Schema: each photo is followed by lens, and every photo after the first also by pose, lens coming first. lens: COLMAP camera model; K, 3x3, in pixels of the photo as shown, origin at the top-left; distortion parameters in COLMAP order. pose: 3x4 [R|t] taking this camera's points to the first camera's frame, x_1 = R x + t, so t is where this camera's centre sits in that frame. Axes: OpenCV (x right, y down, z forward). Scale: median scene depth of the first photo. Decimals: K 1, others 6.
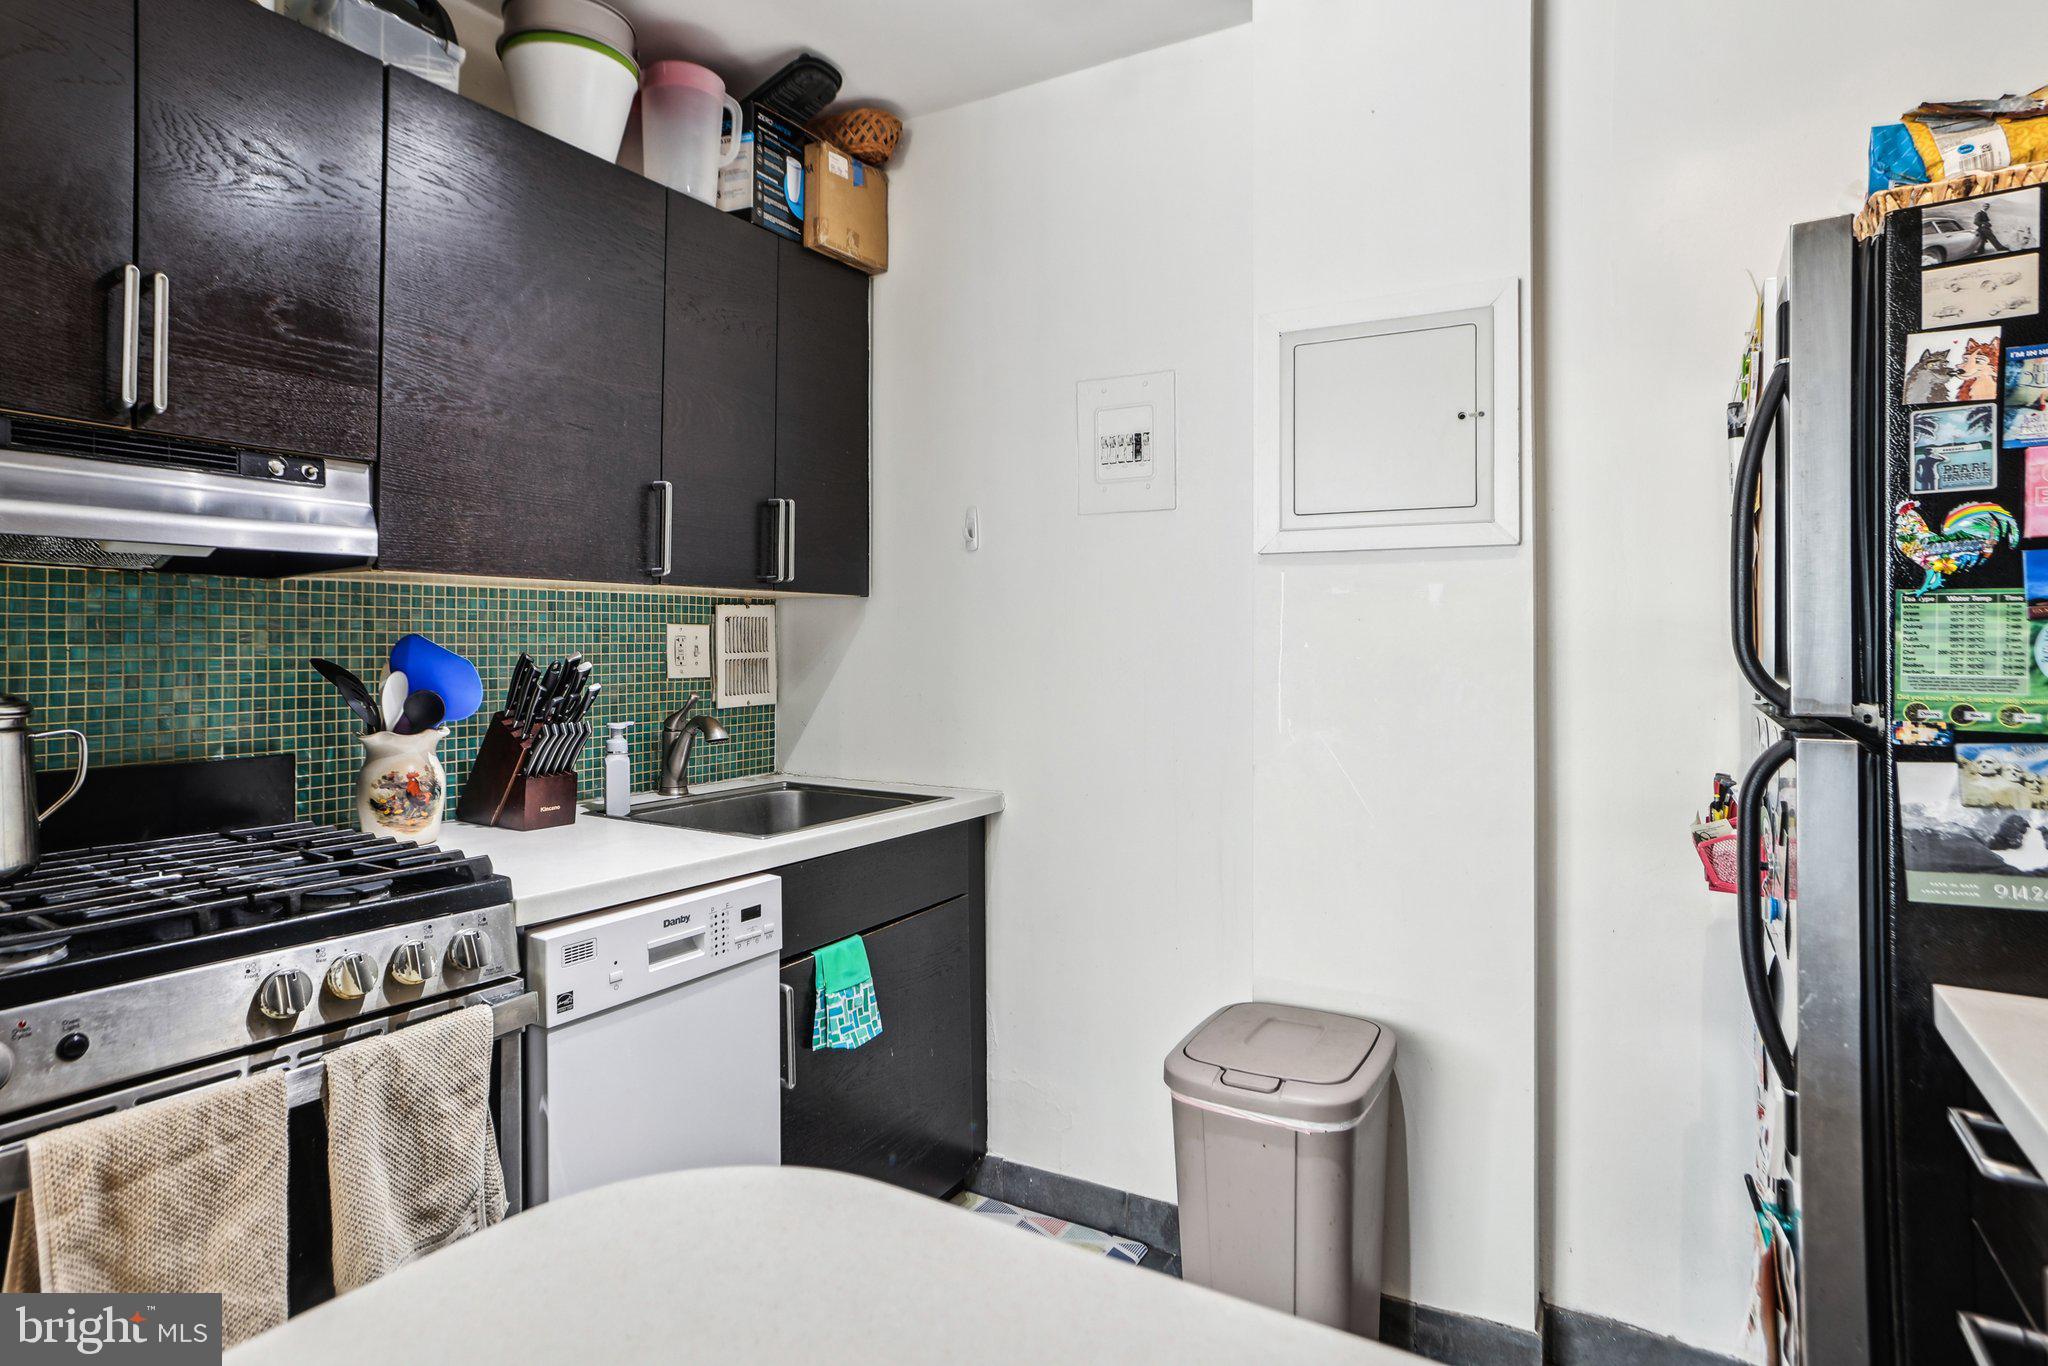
lens RADIAL K [[1063.1, 0, 1009.1], [0, 1063.1, 627.3], [0, 0, 1]] dist [-0.088303, 0.043652]
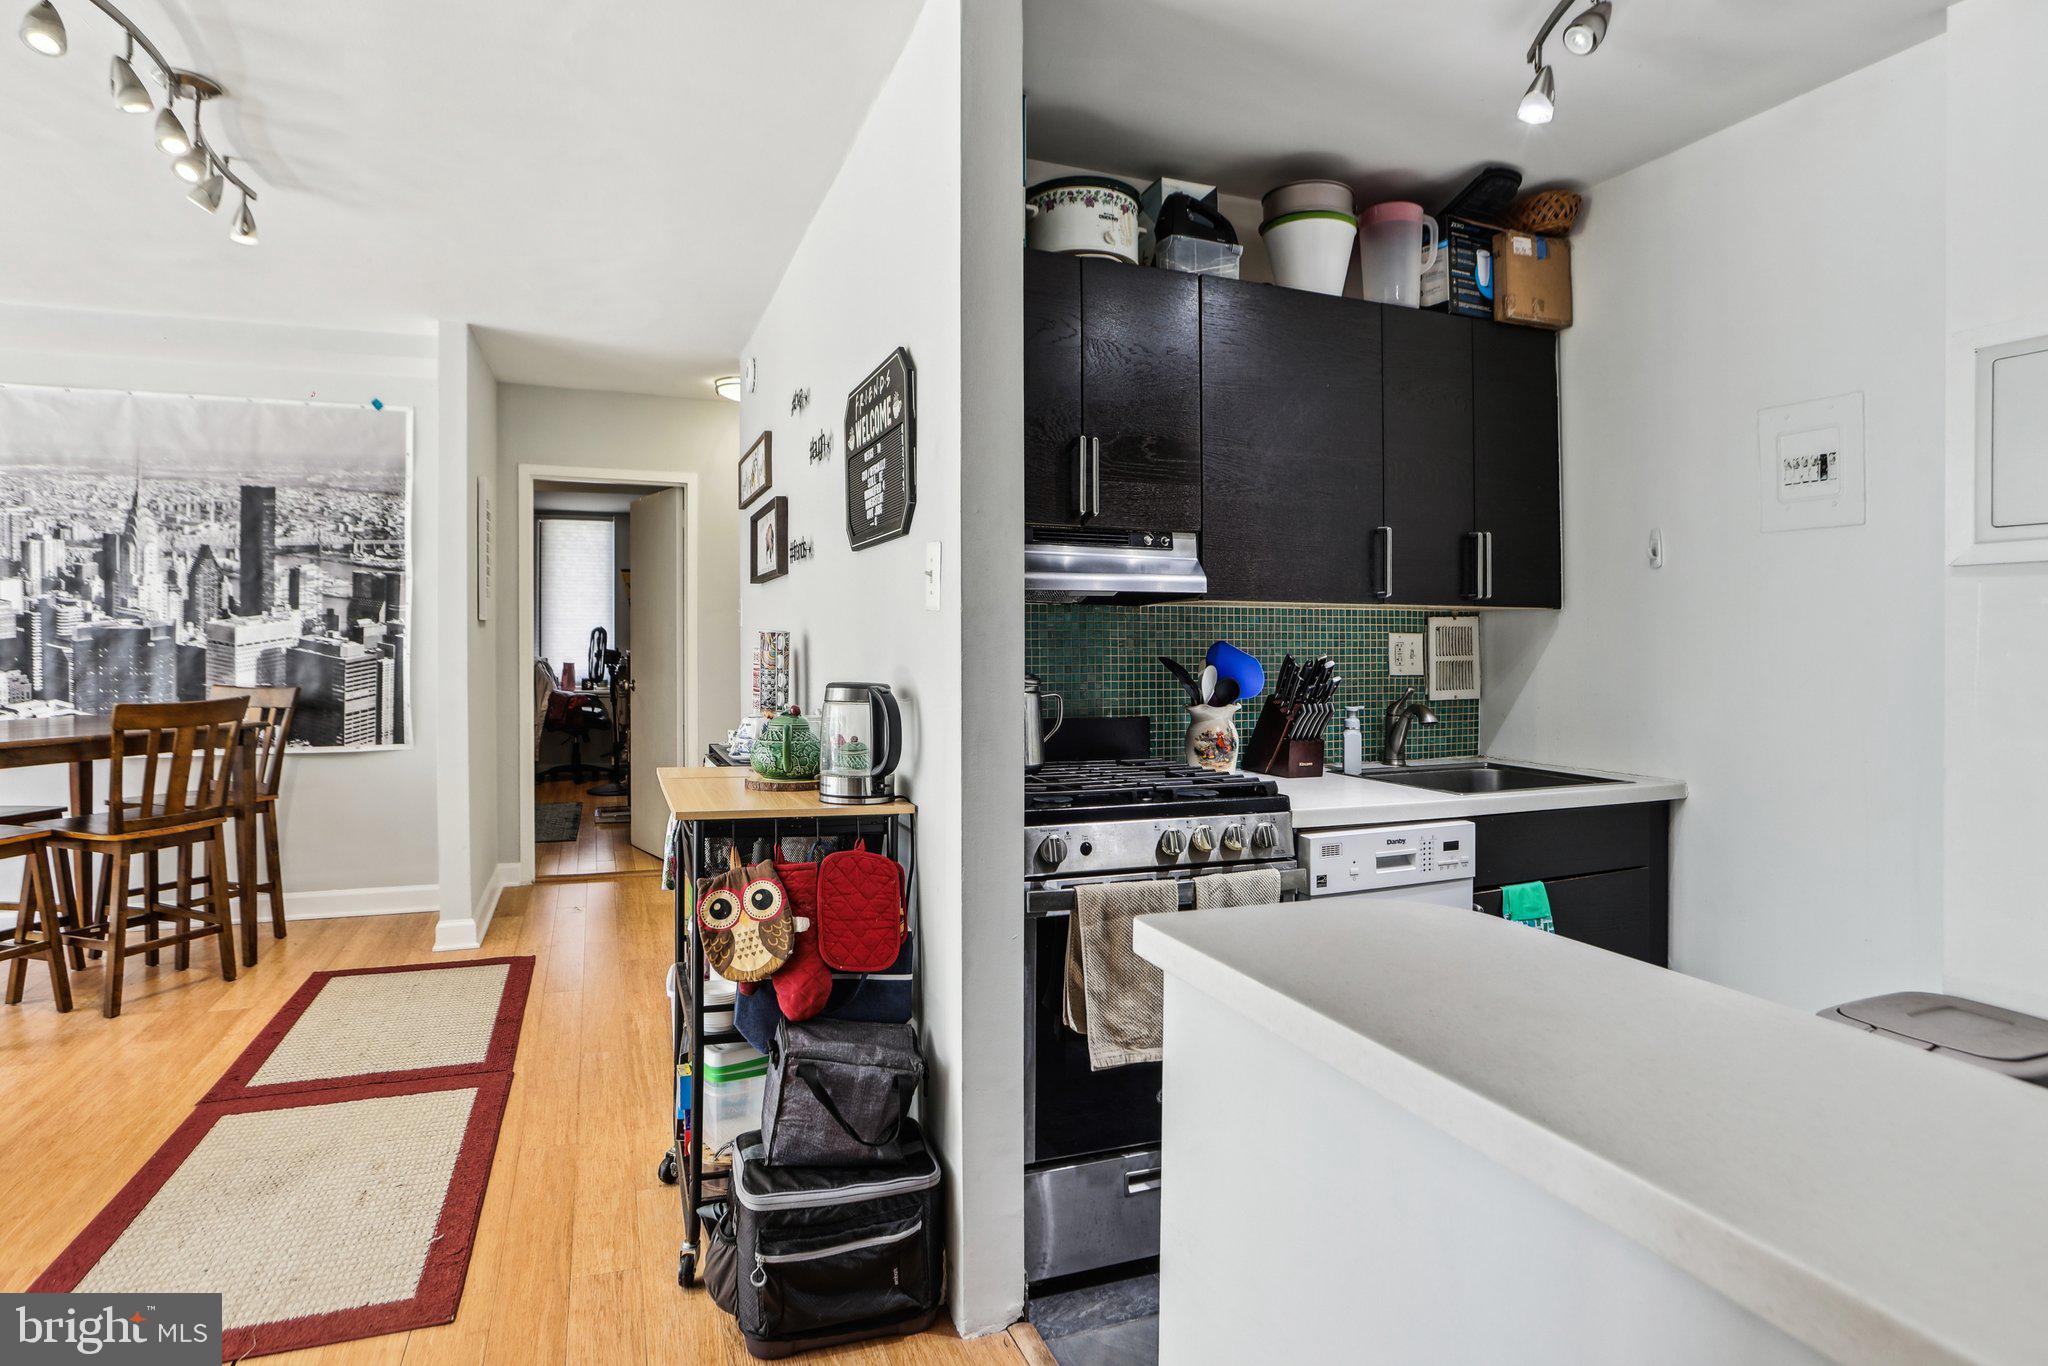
lens RADIAL K [[1063.1, 0, 1009.1], [0, 1063.1, 627.3], [0, 0, 1]] dist [-0.088303, 0.043652]
pose [[0.791917, -0.008345, -0.610572, 0.112169], [0.004328, 0.999958, -0.008054, -0.001881], [0.610614, 0.003736, 0.791920, -0.365417]]
